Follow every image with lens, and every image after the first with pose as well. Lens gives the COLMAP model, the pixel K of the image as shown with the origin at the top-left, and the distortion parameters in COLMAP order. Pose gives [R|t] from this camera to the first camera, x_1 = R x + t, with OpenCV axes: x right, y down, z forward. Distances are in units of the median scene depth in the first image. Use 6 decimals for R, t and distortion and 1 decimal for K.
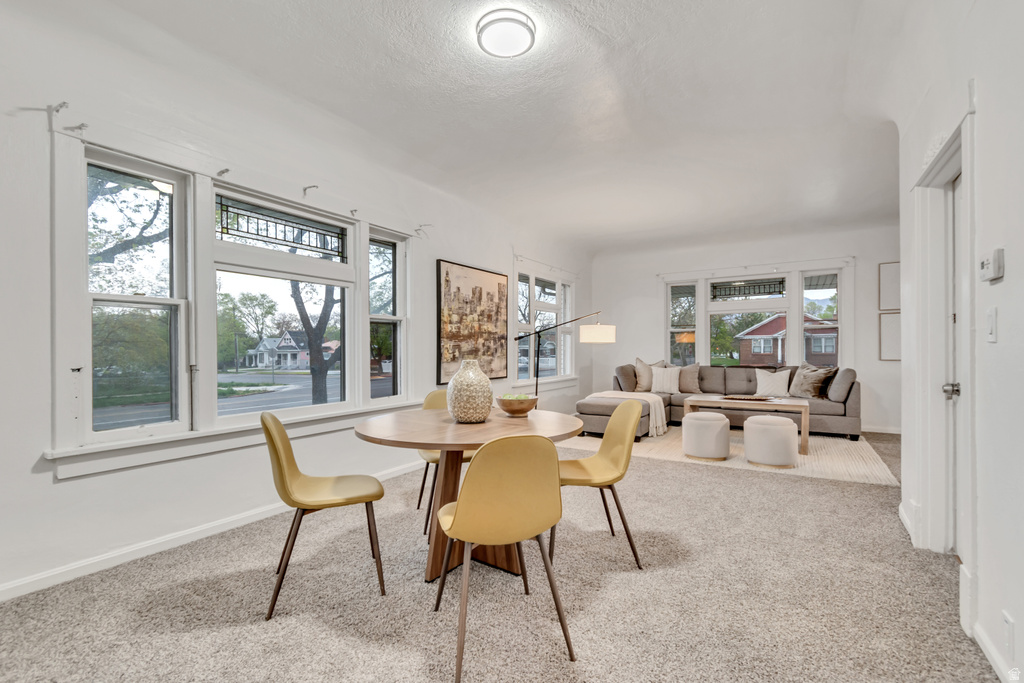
lens RADIAL K [[457.8, 0, 506.9], [0, 457.8, 350.7], [0, 0, 1]] dist [-0.003667, -0.000270]
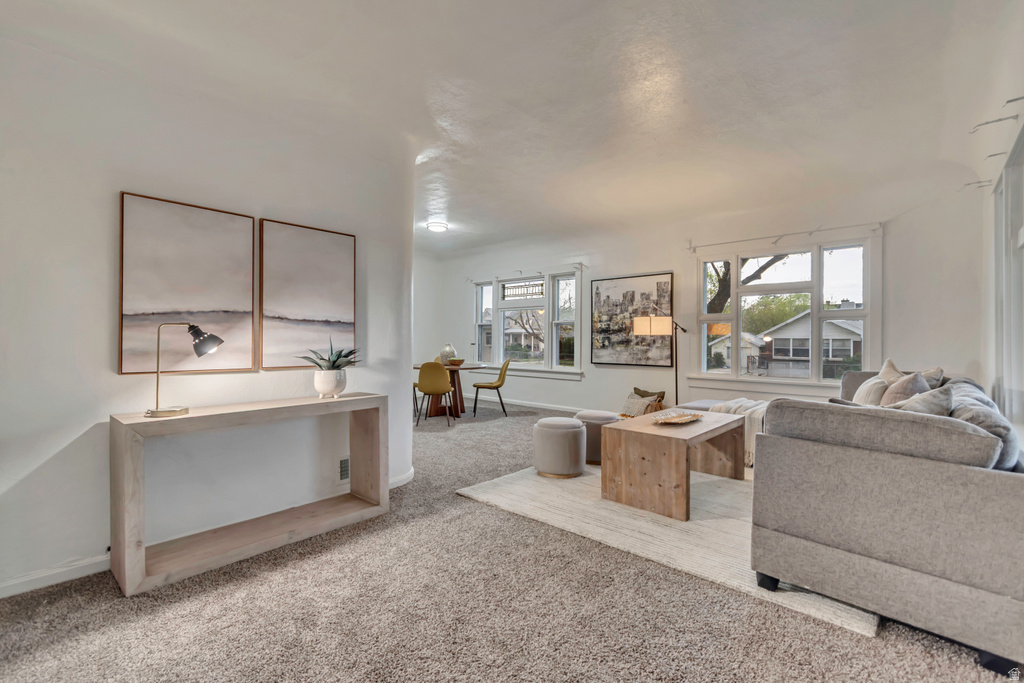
lens RADIAL K [[457.8, 0, 511.3], [0, 457.8, 338.3], [0, 0, 1]] dist [-0.003667, -0.000270]
pose [[-0.173517, 0.009229, -0.984788, 1.251228], [-0.003418, 0.999944, 0.009973, -0.020106], [0.984825, 0.005097, -0.173475, 0.901556]]
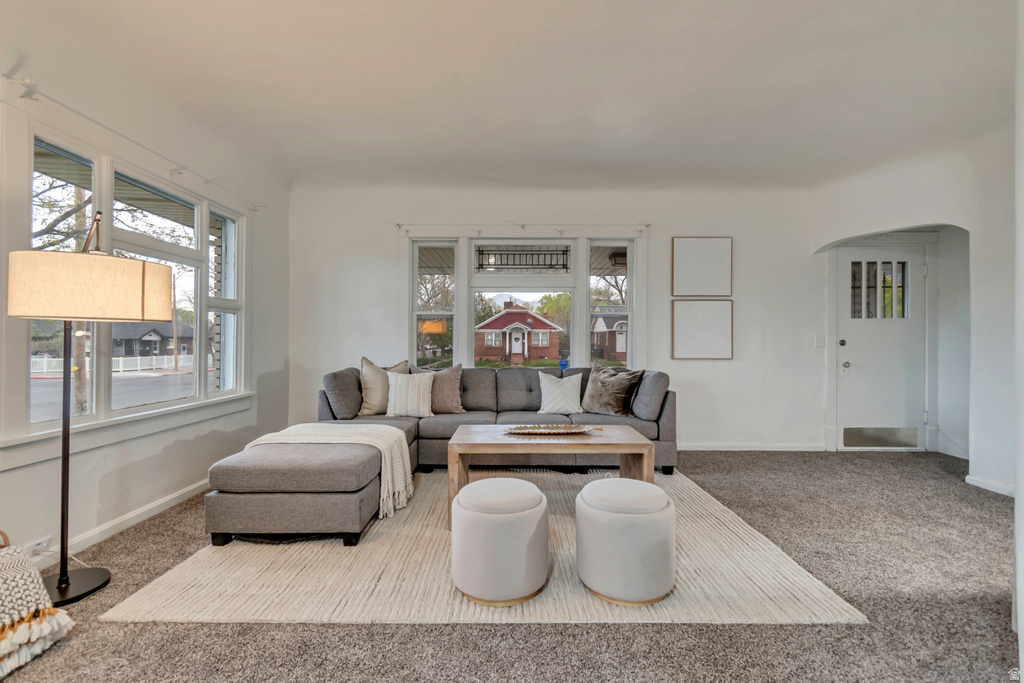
lens RADIAL K [[457.8, 0, 511.5], [0, 457.8, 340.6], [0, 0, 1]] dist [-0.003667, -0.000270]
pose [[0.846932, 0.009485, 0.531617, 0.148129], [-0.007075, 0.999953, -0.006571, -0.003526], [-0.531654, 0.001804, 0.846960, 0.447894]]
